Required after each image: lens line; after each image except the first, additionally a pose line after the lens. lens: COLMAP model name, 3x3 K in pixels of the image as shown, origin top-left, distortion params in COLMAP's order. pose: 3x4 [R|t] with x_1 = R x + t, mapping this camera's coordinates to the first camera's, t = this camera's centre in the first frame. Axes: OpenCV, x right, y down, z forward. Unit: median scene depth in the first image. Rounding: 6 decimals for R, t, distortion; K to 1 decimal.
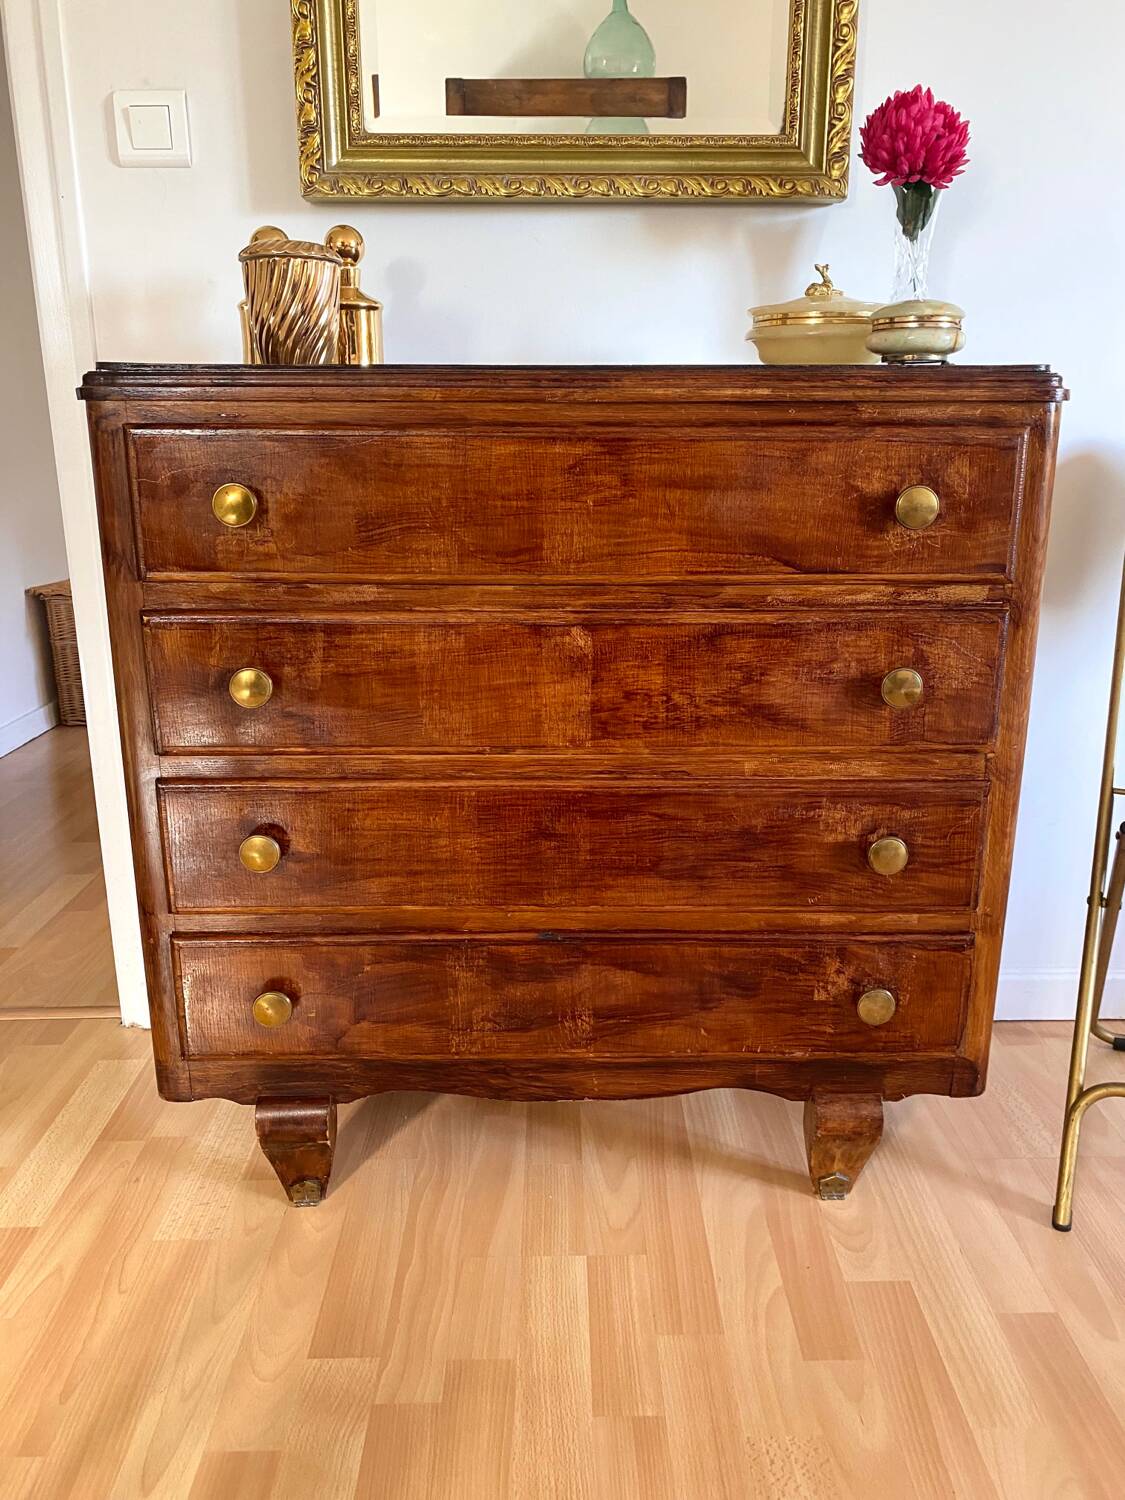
lens RADIAL K [[1133.6, 0, 578.2], [0, 1133.6, 732.7], [0, 0, 1]] dist [0.070017, -0.098875]
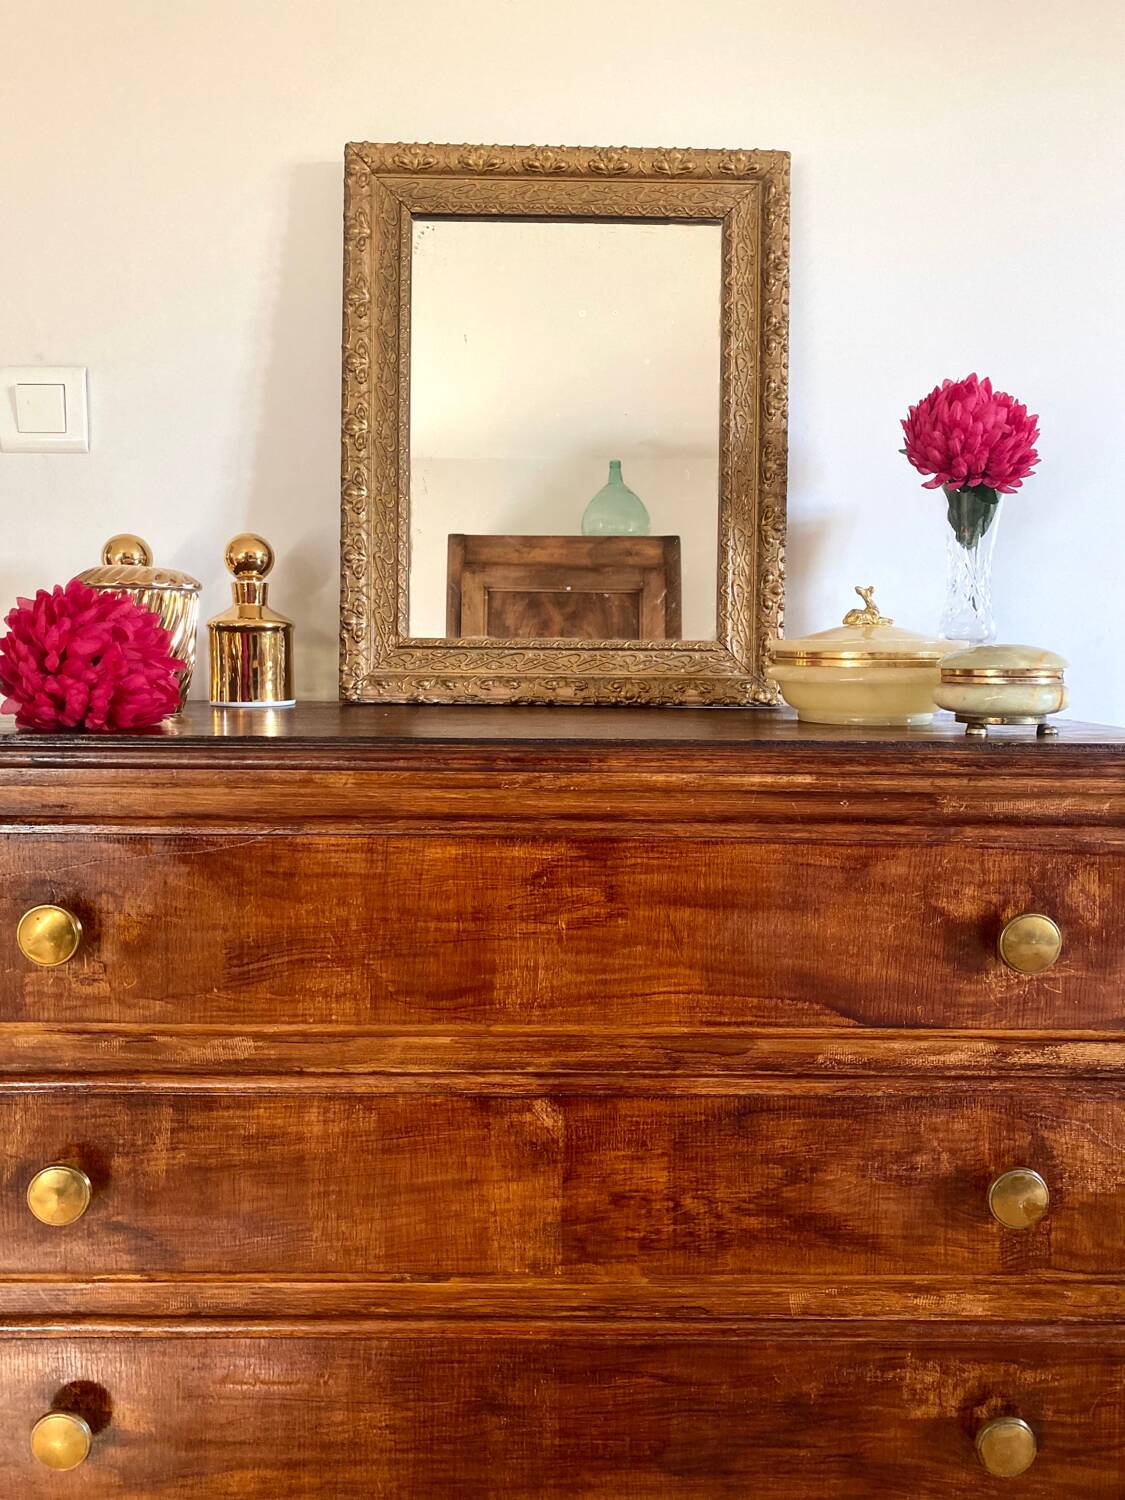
lens RADIAL K [[1137.7, 0, 575.4], [0, 1137.7, 731.7], [0, 0, 1]] dist [0.015245, -0.016058]
pose [[0.999963, 0.008113, 0.002956, 0.014790], [-0.007453, 0.983834, -0.178928, -0.184659], [-0.004360, 0.178899, 0.983858, 0.274551]]
